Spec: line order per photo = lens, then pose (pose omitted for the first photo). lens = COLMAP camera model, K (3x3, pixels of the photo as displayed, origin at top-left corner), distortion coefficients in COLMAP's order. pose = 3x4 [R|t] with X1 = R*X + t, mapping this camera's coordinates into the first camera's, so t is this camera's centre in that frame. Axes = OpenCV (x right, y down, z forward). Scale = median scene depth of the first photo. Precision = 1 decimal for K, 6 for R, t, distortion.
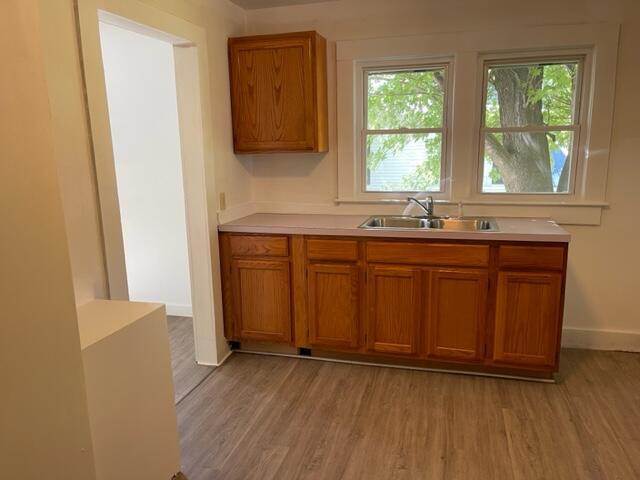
lens RADIAL K [[486.3, 0, 320.8], [0, 486.3, 241.6], [0, 0, 1]] dist [0.075781, -0.102521]
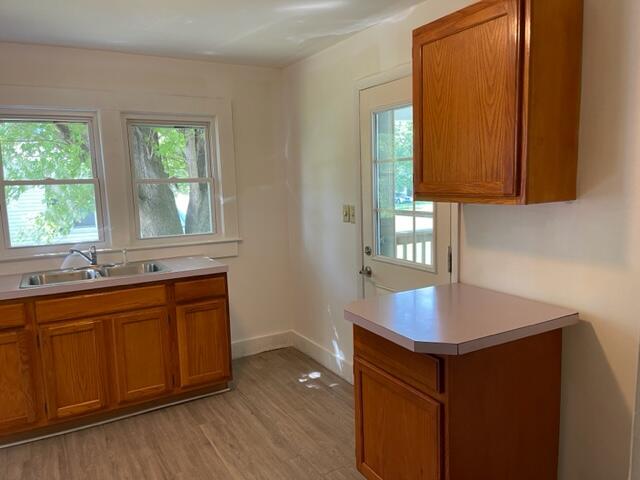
lens RADIAL K [[486.3, 0, 322.4], [0, 486.3, 240.4], [0, 0, 1]] dist [0.075781, -0.102521]
pose [[0.712507, -0.091373, 0.695690, -0.154881], [0.152744, 0.987906, -0.026684, -0.006673], [-0.684838, 0.125275, 0.717847, -0.051404]]
